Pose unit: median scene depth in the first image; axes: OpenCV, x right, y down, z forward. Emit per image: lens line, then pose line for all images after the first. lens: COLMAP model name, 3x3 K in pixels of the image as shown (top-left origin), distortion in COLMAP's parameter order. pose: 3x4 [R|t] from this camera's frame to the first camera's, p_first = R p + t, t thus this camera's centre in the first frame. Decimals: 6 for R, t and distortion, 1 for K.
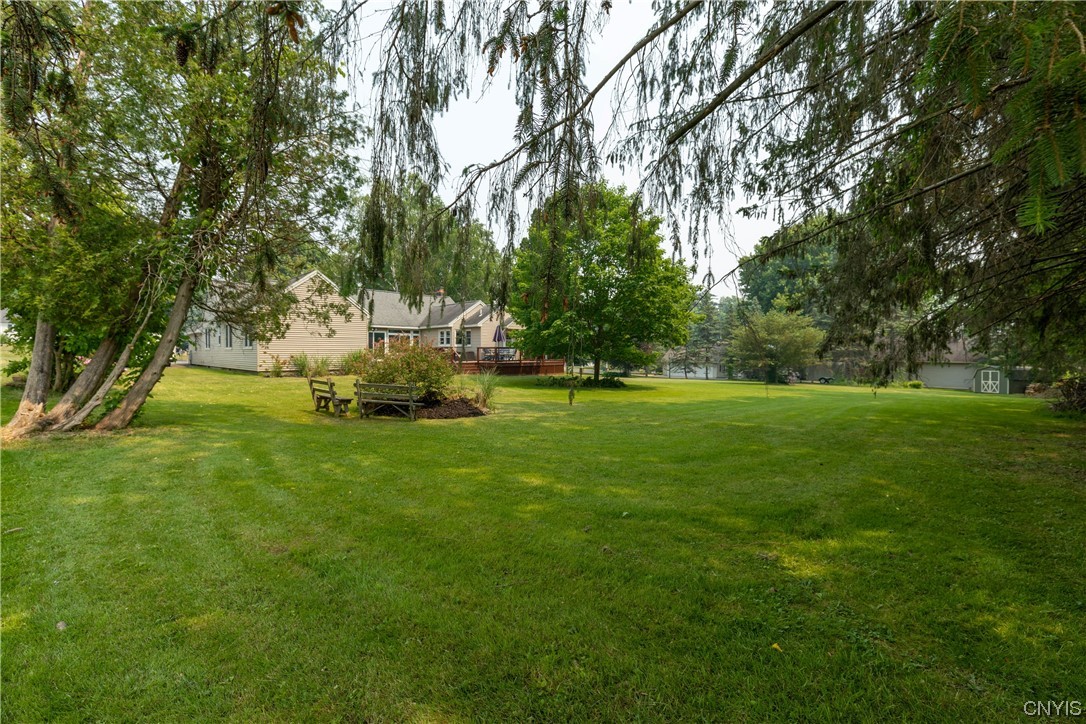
lens RADIAL K [[501.2, 0, 548.7], [0, 501.2, 361.7], [0, 0, 1]] dist [0.005020, -0.001262]
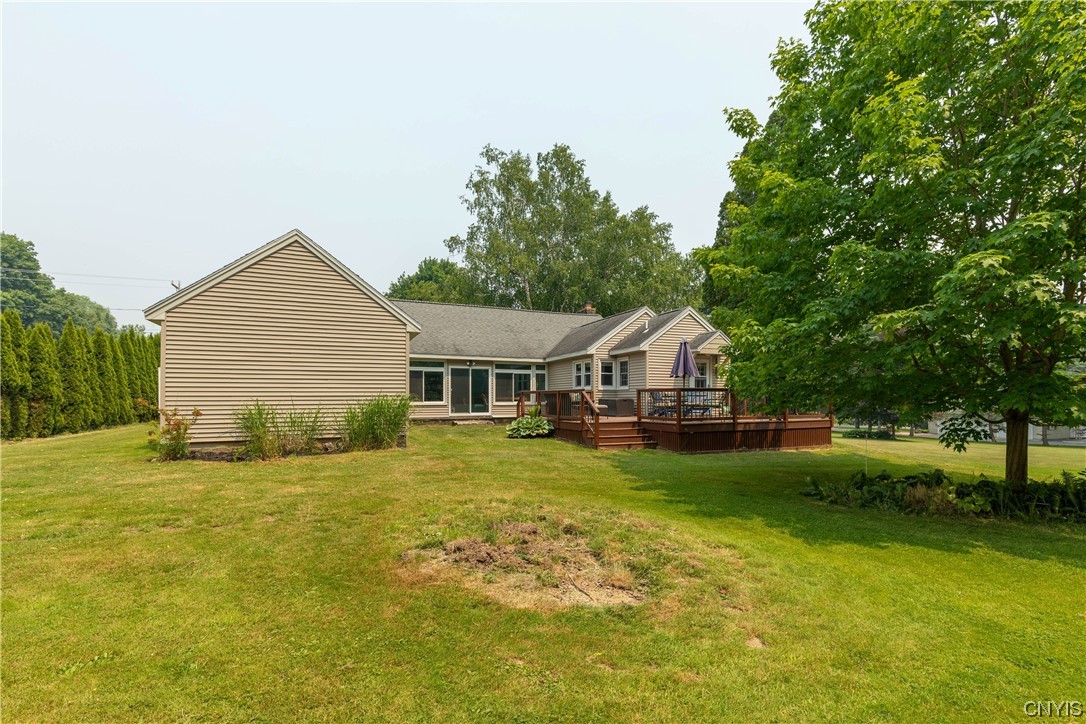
lens RADIAL K [[501.2, 0, 548.5], [0, 501.2, 409.8], [0, 0, 1]] dist [0.005020, -0.001262]
pose [[0.944186, 0.000303, -0.329413, -0.057121], [0.000077, 0.999999, 0.001140, -0.008656], [0.329413, -0.001102, 0.944185, 0.456971]]
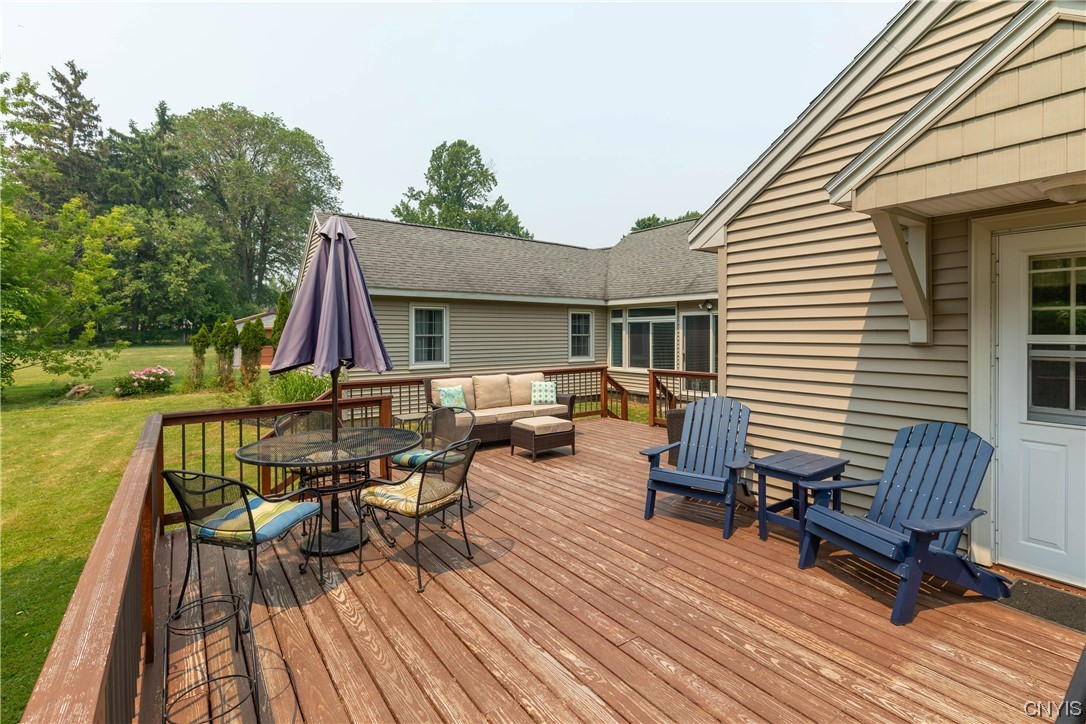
lens RADIAL K [[501.2, 0, 552.3], [0, 501.2, 336.1], [0, 0, 1]] dist [0.005020, -0.001262]
pose [[-0.116317, 0.001920, -0.993210, 0.006473], [-0.013741, 0.999899, 0.003543, -0.043769], [0.993117, 0.014060, -0.116279, 0.942985]]
